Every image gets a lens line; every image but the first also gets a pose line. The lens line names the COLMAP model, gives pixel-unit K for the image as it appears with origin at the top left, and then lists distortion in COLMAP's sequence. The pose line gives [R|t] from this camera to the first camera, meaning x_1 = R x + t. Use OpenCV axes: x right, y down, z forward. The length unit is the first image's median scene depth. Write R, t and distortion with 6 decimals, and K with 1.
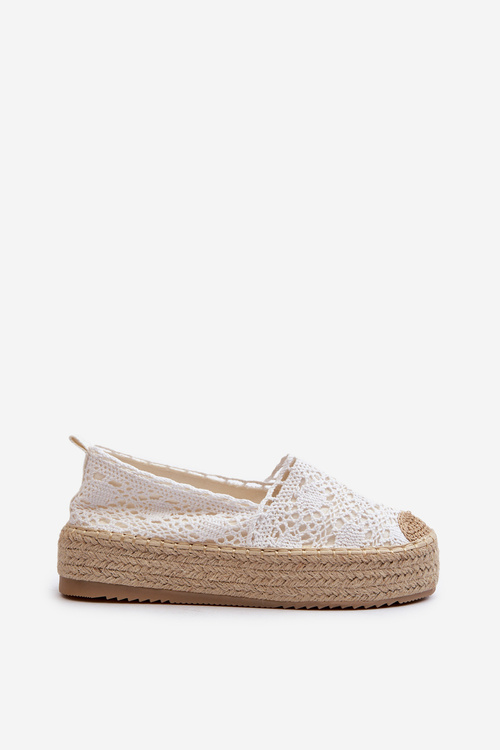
lens RADIAL K [[1650.4, 0, 250.0], [0, 1650.4, 375.0], [0, 0, 1]] dist [0.069823, 0.098119]
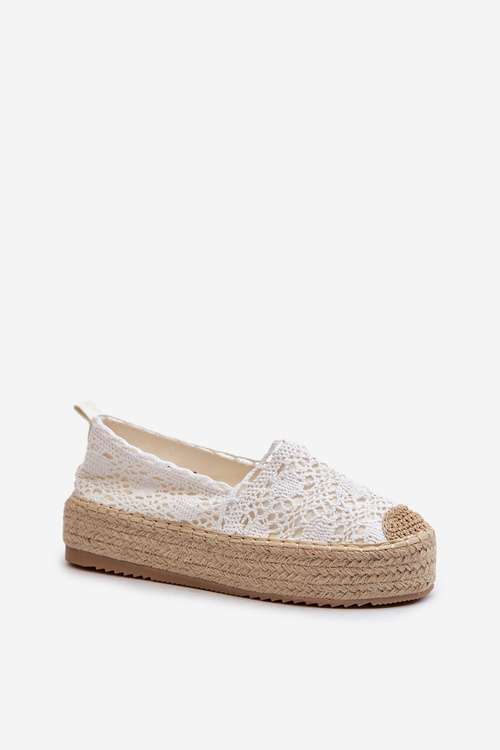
lens RADIAL K [[1650.4, 0, 250.0], [0, 1650.4, 375.0], [0, 0, 1]] dist [0.069823, 0.098119]
pose [[0.907056, 0.051832, -0.417808, 0.414401], [-0.021518, 0.996803, 0.076946, -0.062313], [0.420460, -0.060804, 0.905271, 0.134627]]
